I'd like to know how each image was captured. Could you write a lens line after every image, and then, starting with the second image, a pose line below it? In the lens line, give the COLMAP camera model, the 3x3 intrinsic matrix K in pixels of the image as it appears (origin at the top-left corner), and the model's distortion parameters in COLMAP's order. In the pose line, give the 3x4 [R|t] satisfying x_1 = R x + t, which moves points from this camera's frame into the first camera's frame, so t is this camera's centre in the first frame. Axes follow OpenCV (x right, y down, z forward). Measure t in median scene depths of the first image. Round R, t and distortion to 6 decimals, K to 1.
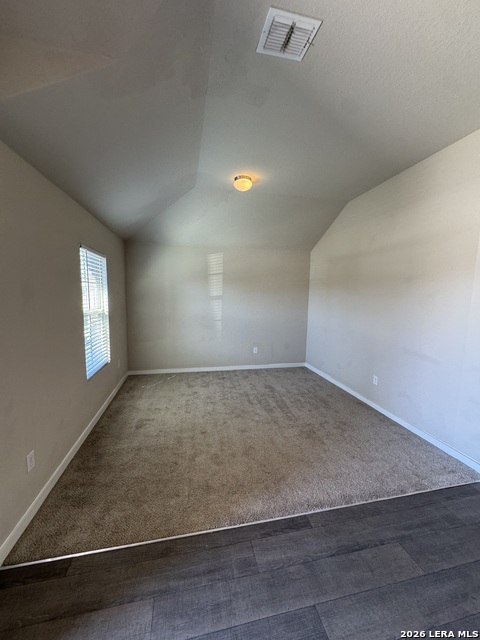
lens RADIAL K [[257.1, 0, 240.0], [0, 257.1, 320.0], [0, 0, 1]] dist [-0.000628, -0.000350]
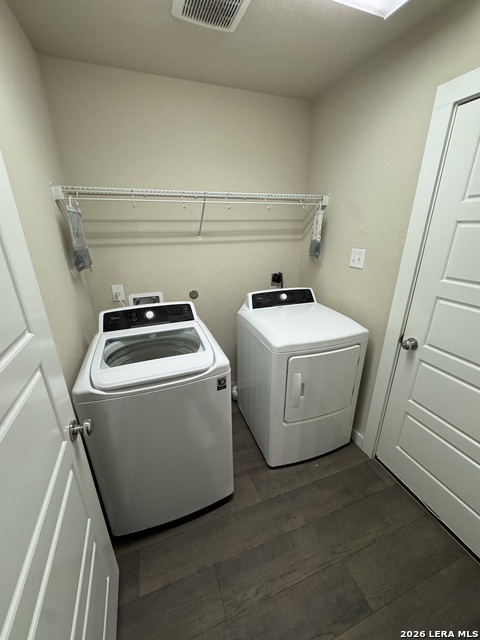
lens RADIAL K [[257.1, 0, 240.0], [0, 257.1, 320.0], [0, 0, 1]] dist [-0.000628, -0.000350]
pose [[0.990152, -0.067381, 0.122717, 0.229411], [0.035611, 0.968946, 0.244693, 0.001347], [-0.135394, -0.237913, 0.961803, 0.070630]]
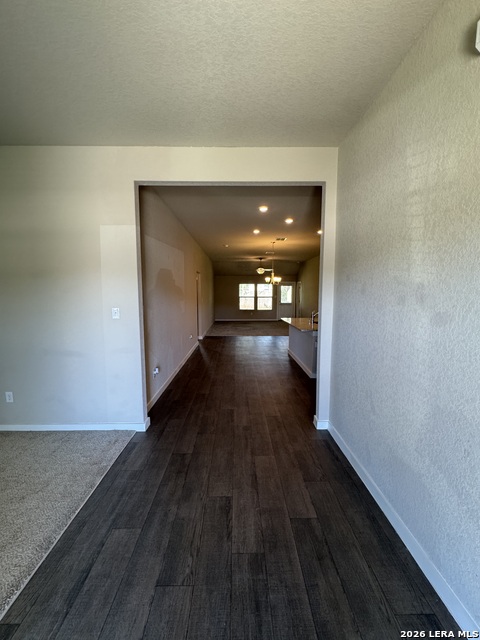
lens RADIAL K [[258.0, 0, 239.4], [0, 258.0, 309.5], [0, 0, 1]] dist [-0.000637, -0.000105]
pose [[0.200690, -0.080458, 0.976345, -0.107470], [0.109368, 0.992232, 0.059286, -0.011463], [-0.973531, 0.094883, 0.207931, 0.091683]]
